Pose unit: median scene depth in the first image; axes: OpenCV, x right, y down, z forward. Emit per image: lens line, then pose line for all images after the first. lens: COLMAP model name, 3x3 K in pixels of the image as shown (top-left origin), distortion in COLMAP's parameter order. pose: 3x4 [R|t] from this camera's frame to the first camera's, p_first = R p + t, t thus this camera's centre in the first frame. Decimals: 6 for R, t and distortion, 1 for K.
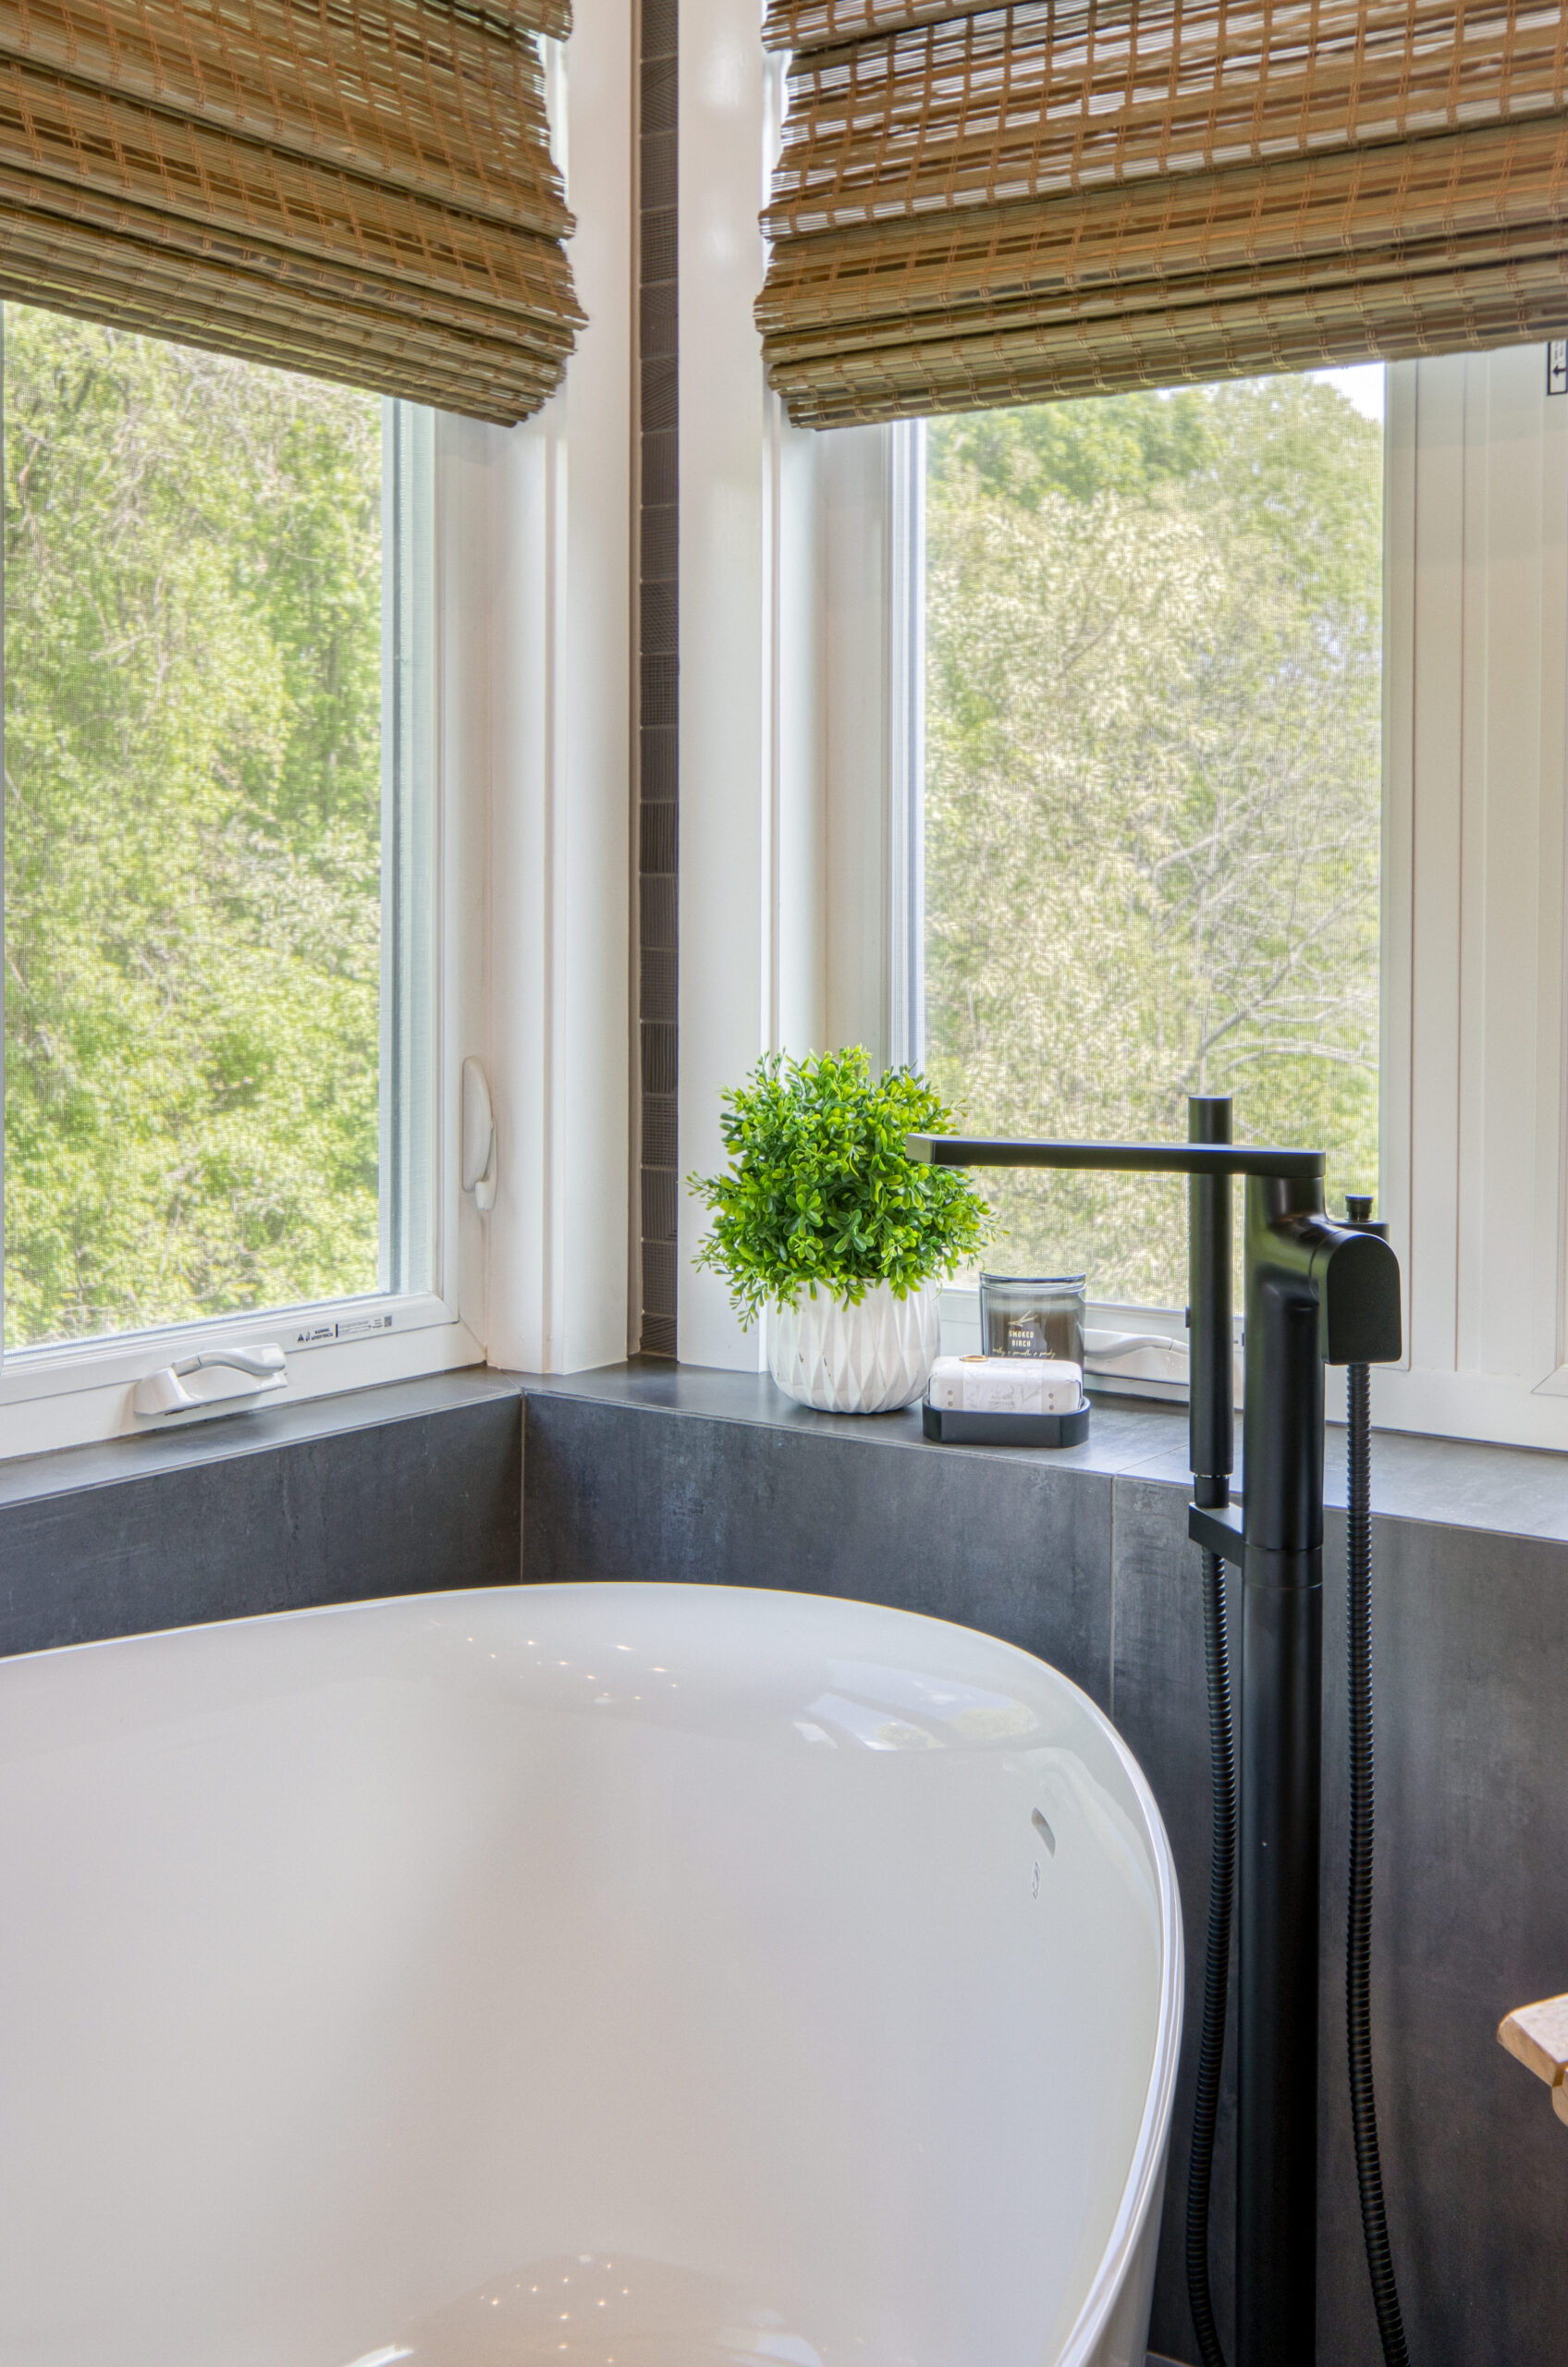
lens RADIAL K [[2653.8, 0, 856.8], [0, 2653.8, 1005.8], [0, 0, 1]] dist [-0.009538, 0.000000]
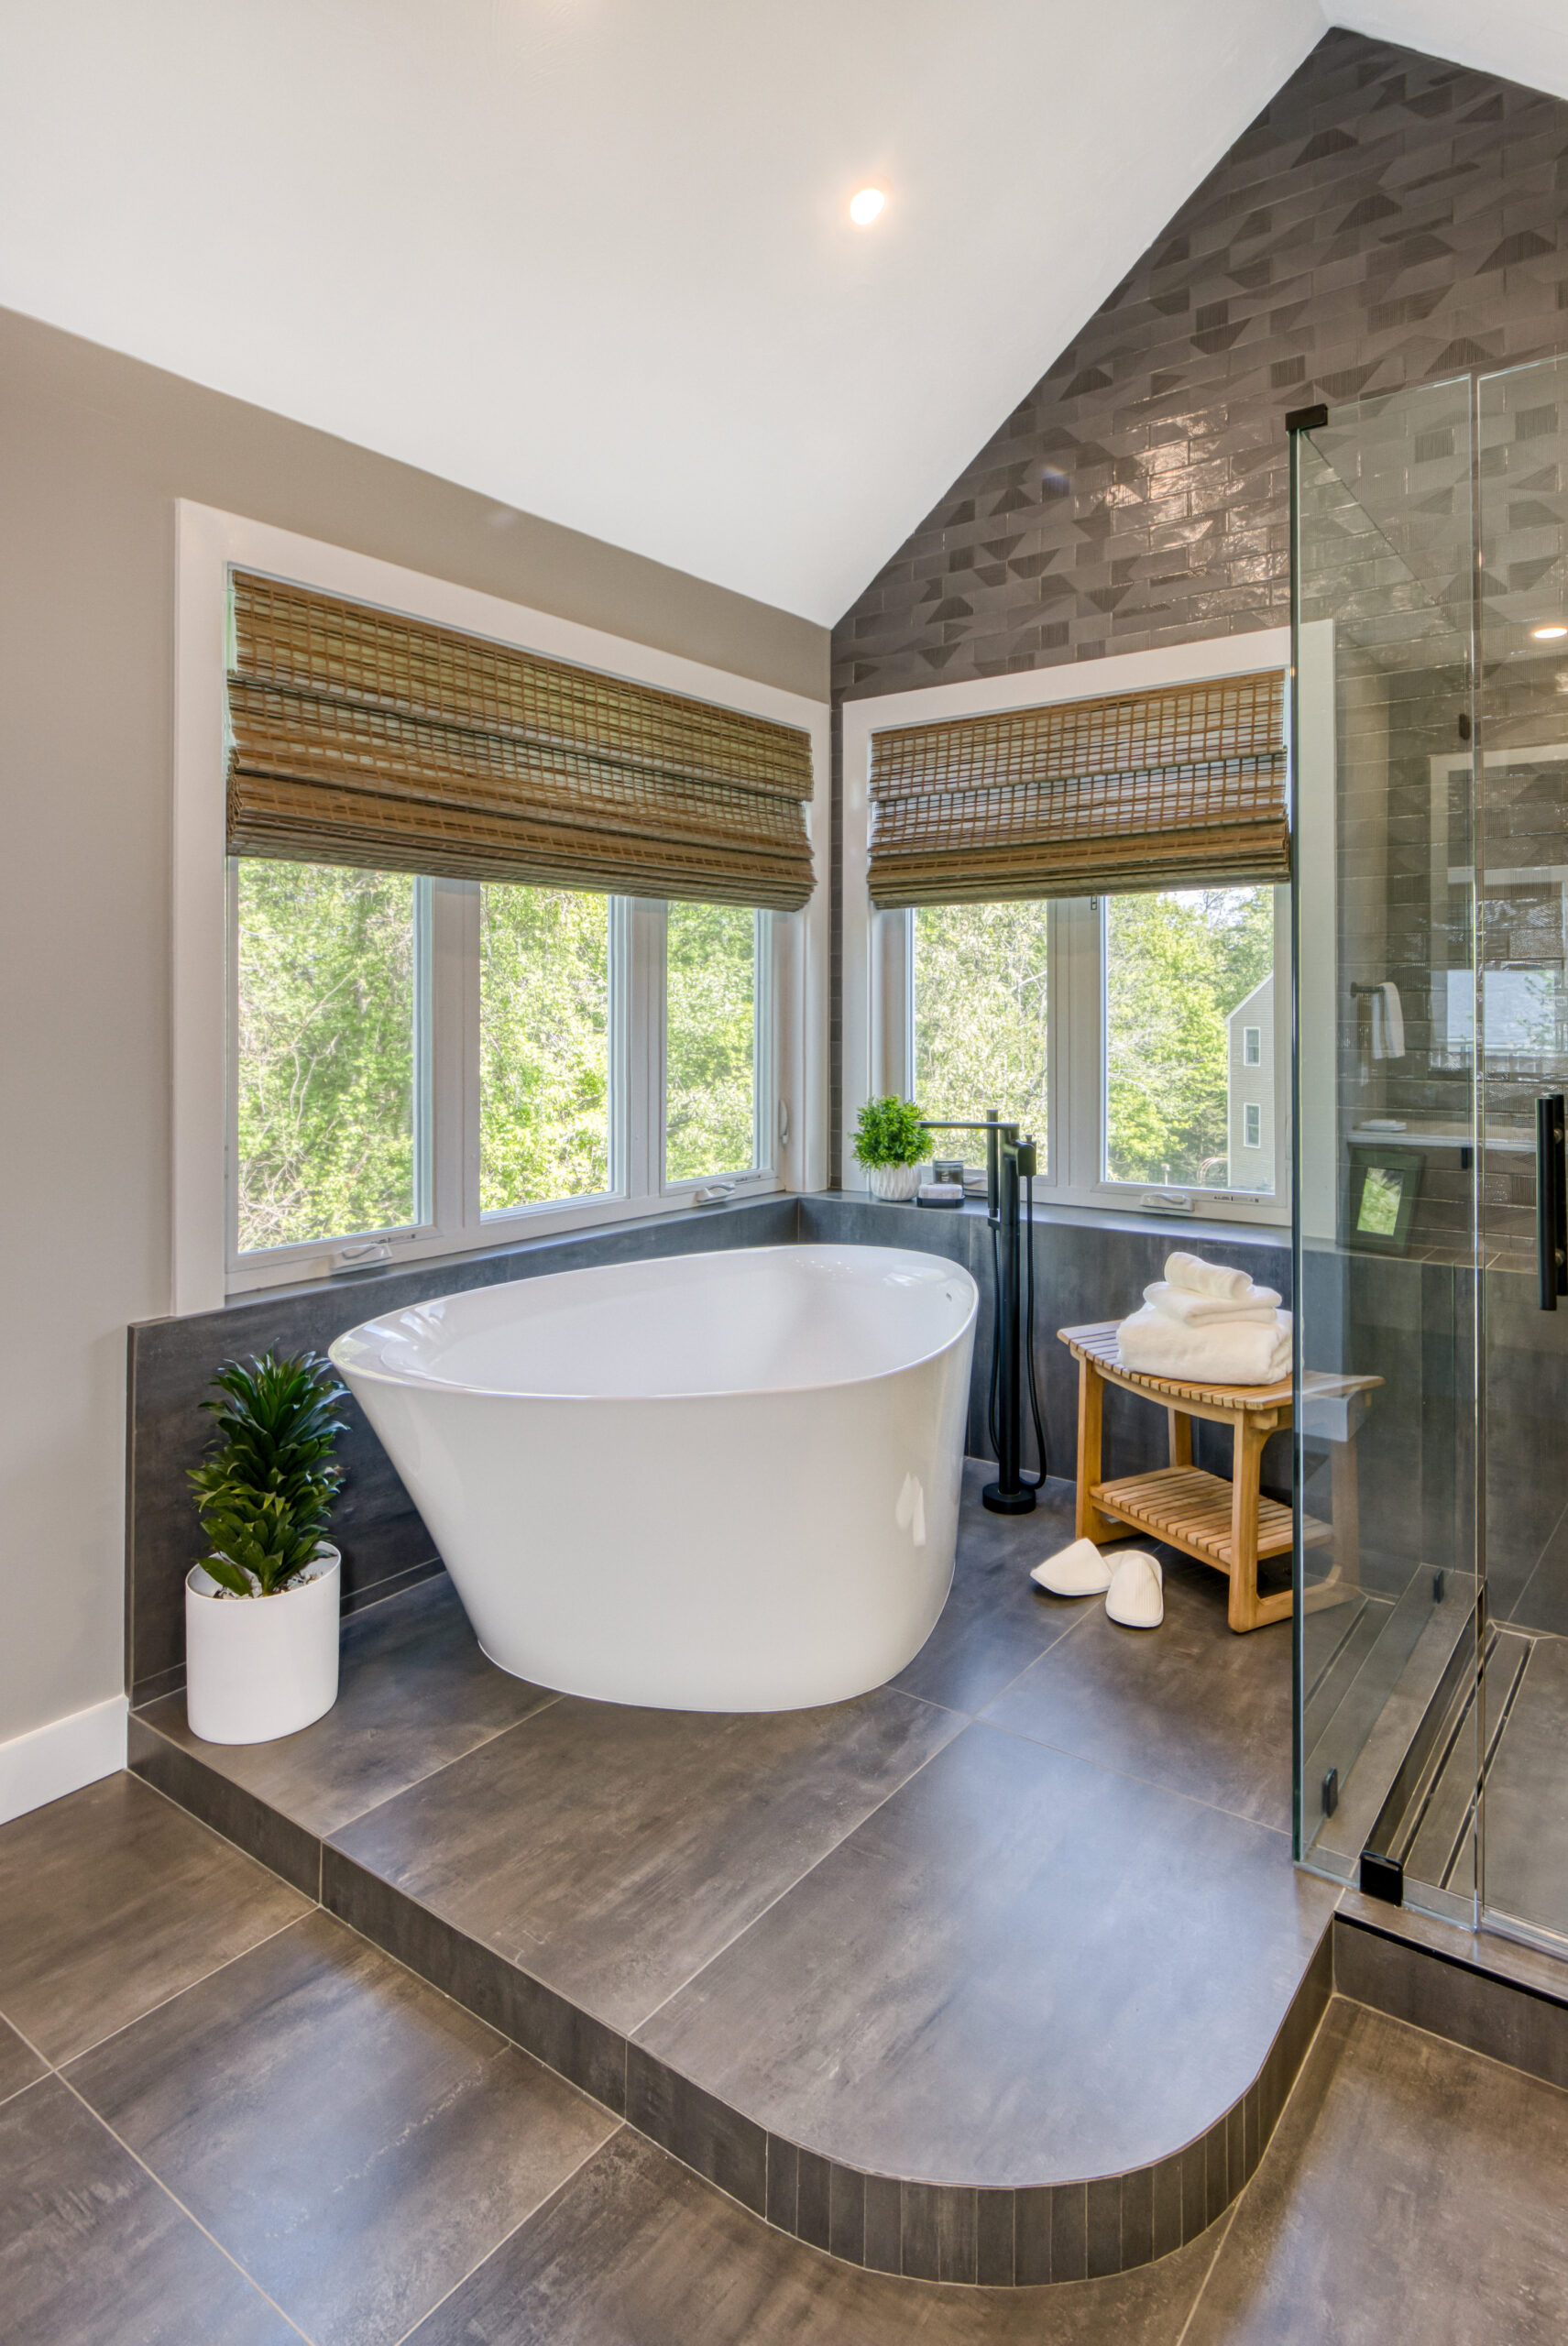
lens RADIAL K [[1303.7, 0, 767.7], [0, 1303.7, 1006.0], [0, 0, 1]] dist [-0.010615, -0.004233]
pose [[0.996379, -0.002976, -0.084975, -0.023874], [-0.000492, 0.999169, -0.040754, -0.030632], [0.085026, 0.040648, 0.995549, -0.720405]]
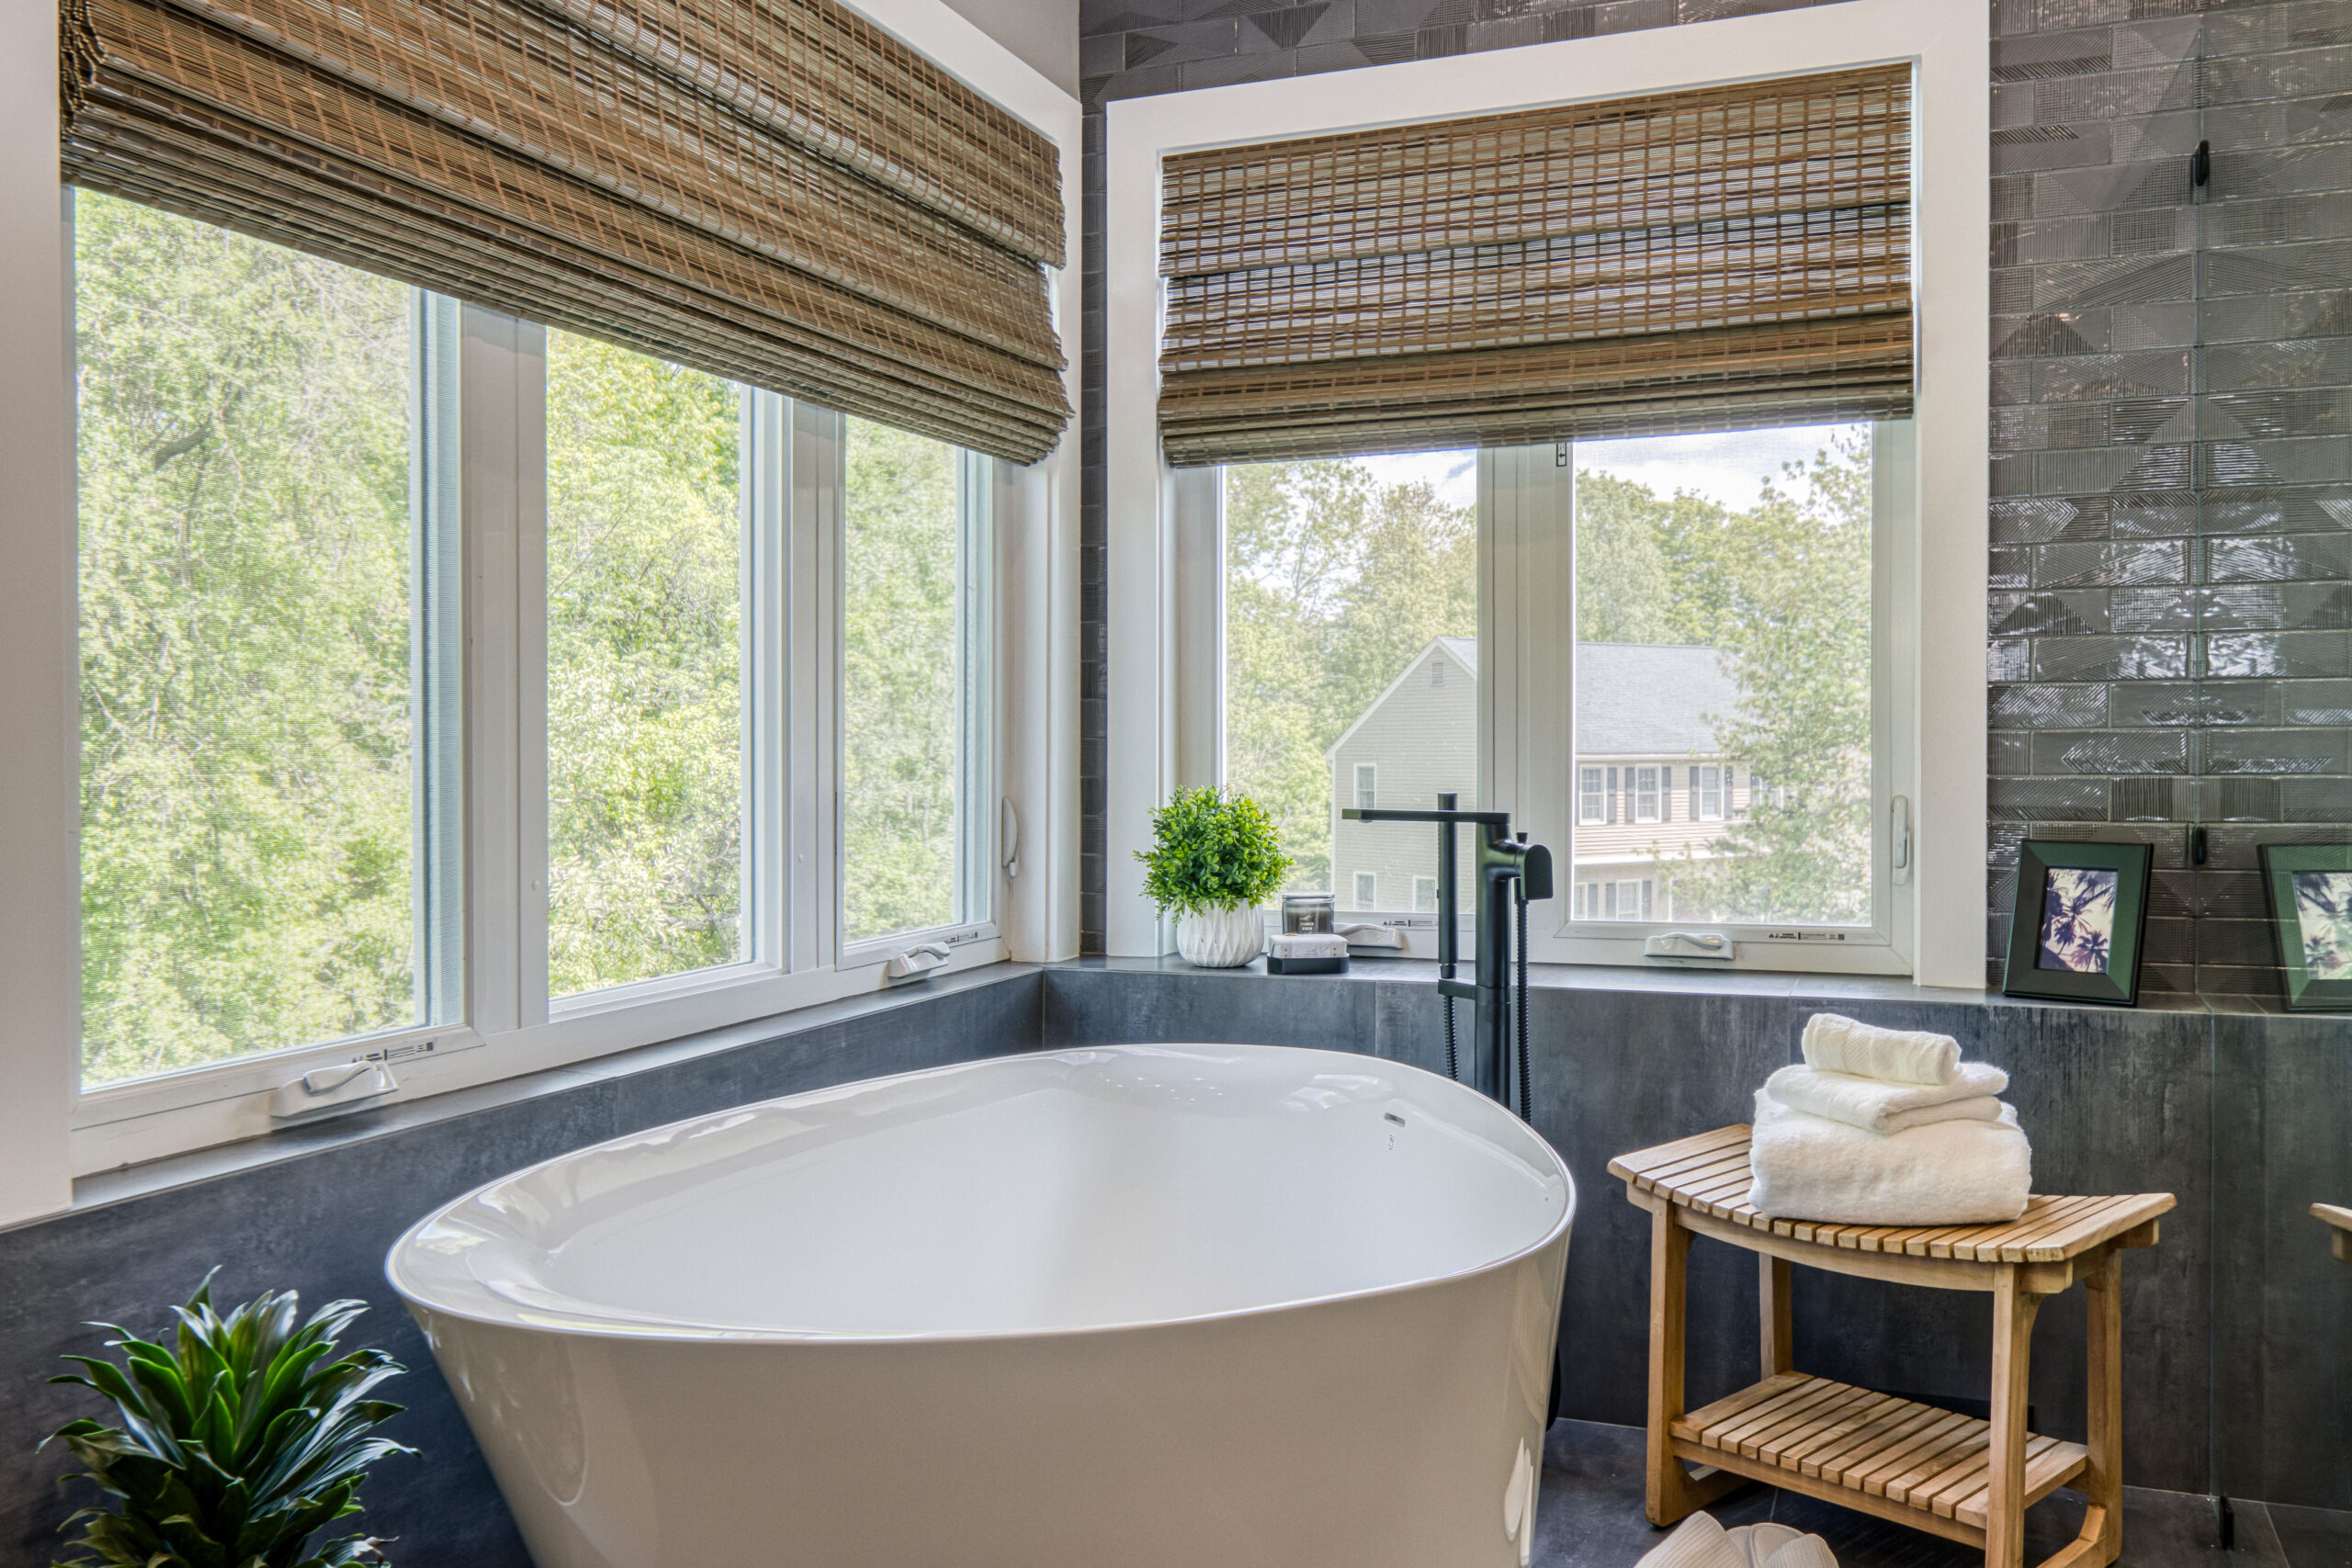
lens RADIAL K [[1964.9, 0, 1214.6], [0, 1964.9, 757.6], [0, 0, 1]] dist [-0.003840, 0.008048]
pose [[0.980599, -0.013859, 0.195532, -0.301917], [0.018974, 0.999524, -0.024313, 0.032935], [-0.195102, 0.027551, 0.980396, -0.451417]]
